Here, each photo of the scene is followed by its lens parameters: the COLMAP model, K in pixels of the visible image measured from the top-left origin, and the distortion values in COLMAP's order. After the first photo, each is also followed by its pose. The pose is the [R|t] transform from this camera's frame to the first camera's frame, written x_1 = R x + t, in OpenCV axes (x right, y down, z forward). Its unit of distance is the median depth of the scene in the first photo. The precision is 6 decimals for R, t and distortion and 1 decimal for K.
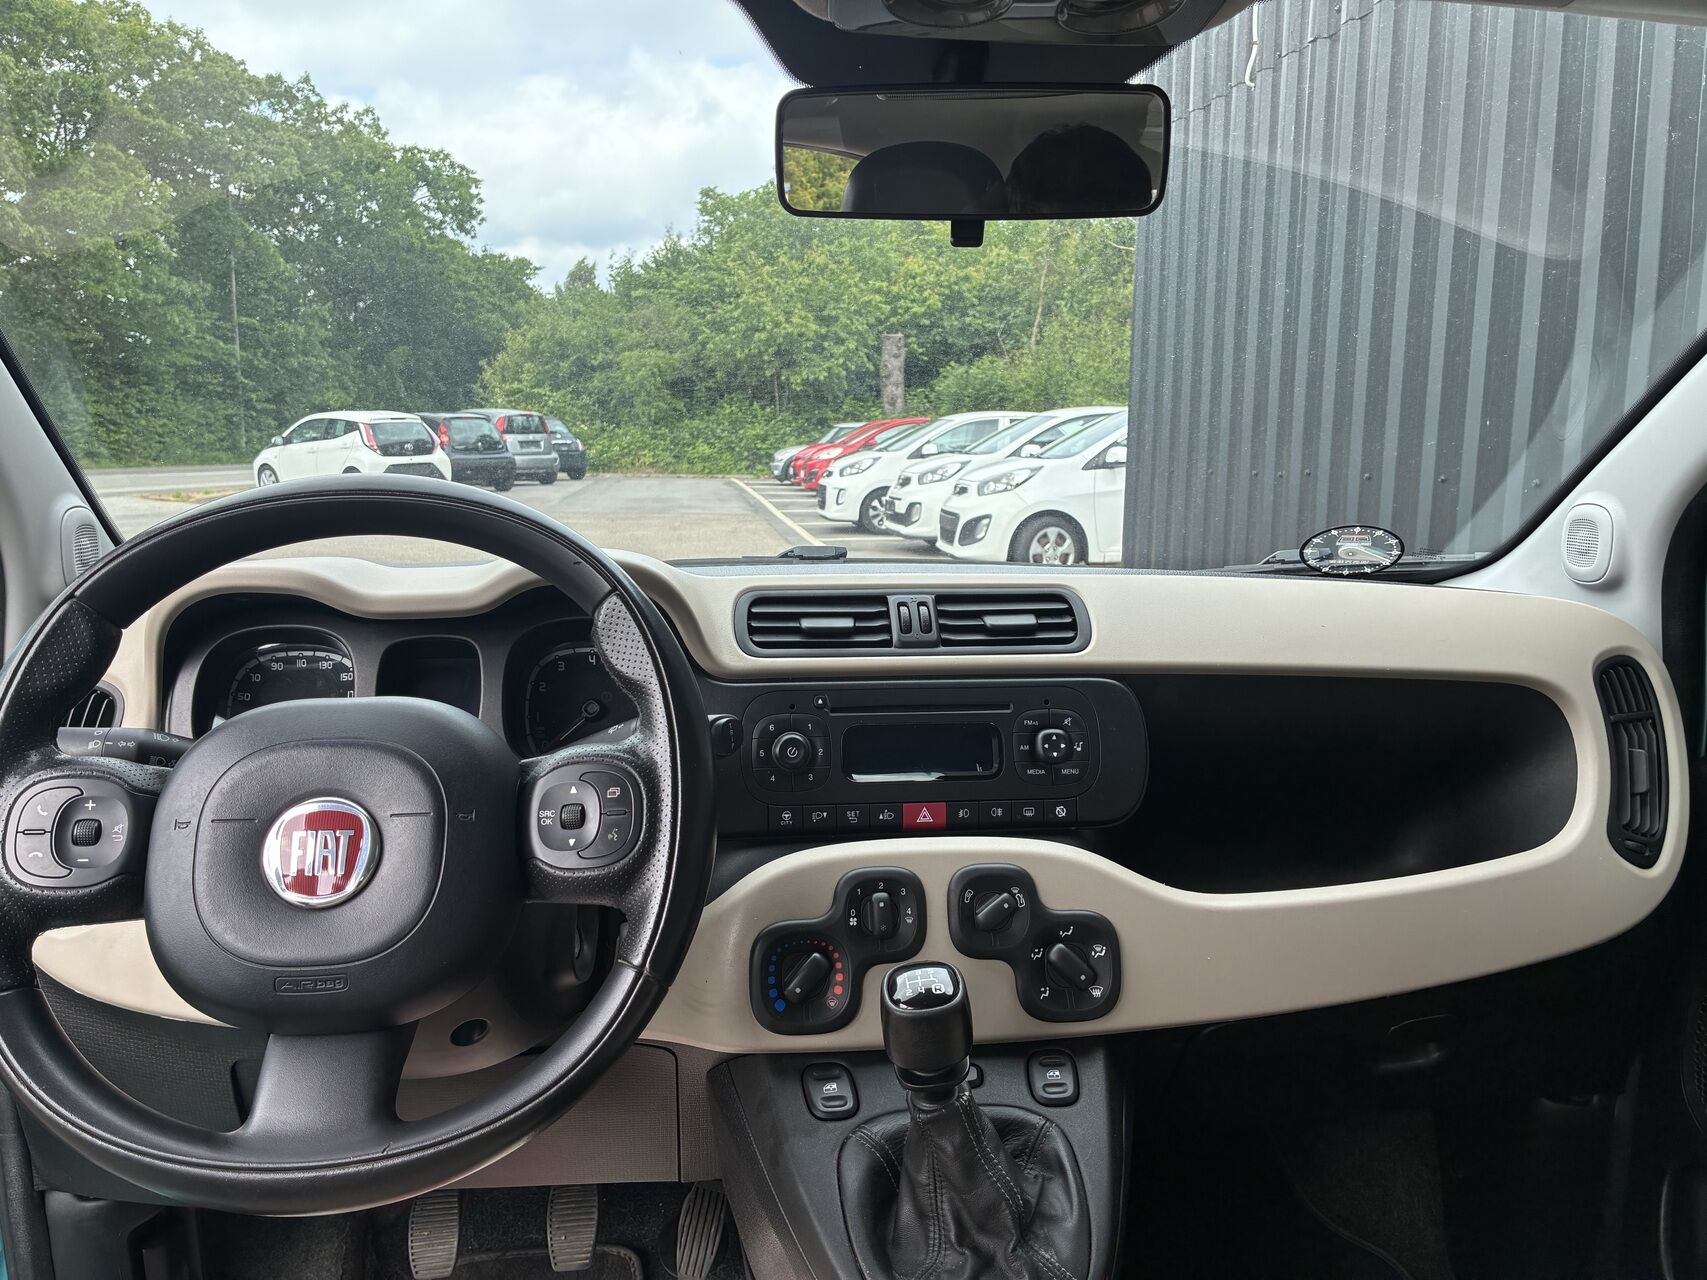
lens RADIAL K [[1289.0, 0, 865.5], [0, 1289.0, 613.3], [0, 0, 1]] dist [0.052942, -0.109468]
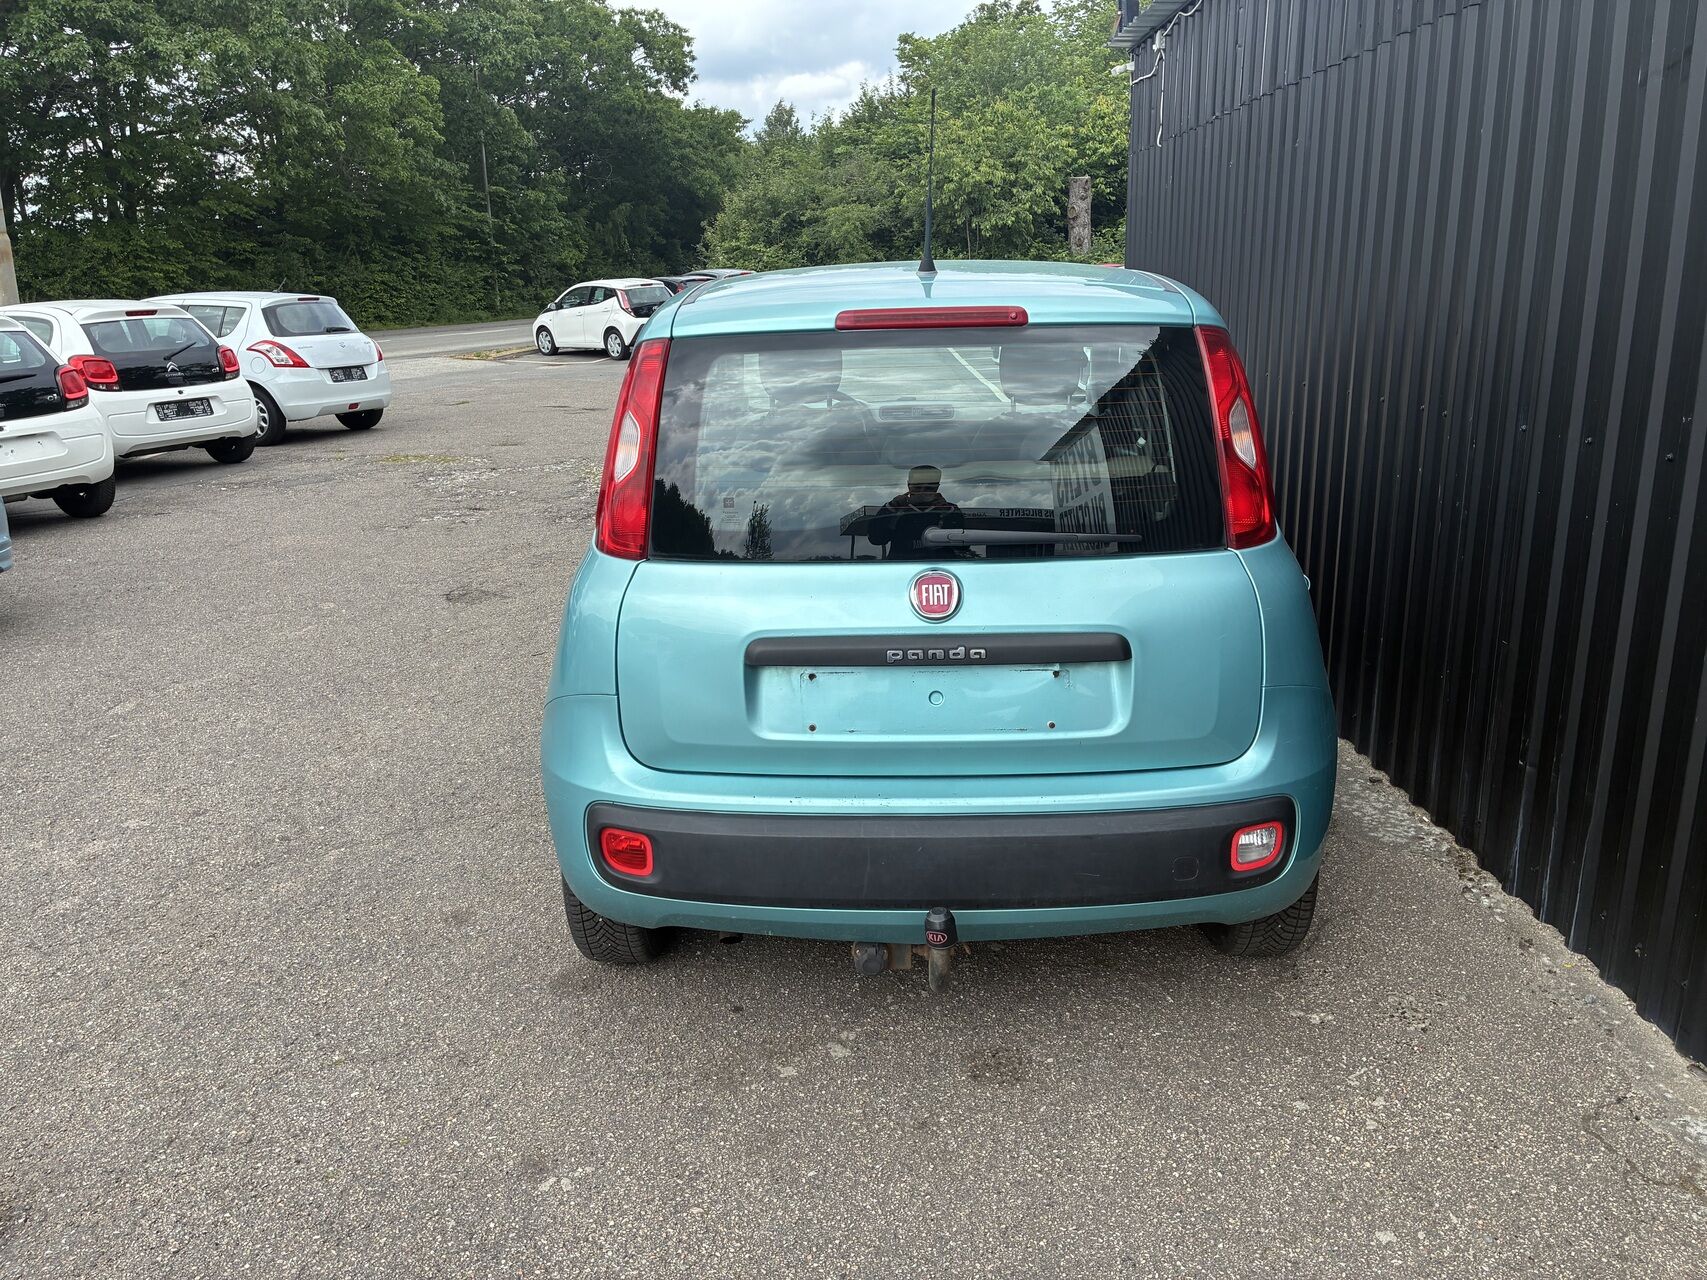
lens RADIAL K [[1289.0, 0, 865.5], [0, 1289.0, 613.3], [0, 0, 1]] dist [0.052942, -0.109468]
pose [[0.987252, 0.004633, -0.159097, 0.031331], [0.015019, 0.992405, 0.122096, 0.008534], [0.158454, -0.122929, 0.979684, -0.176765]]
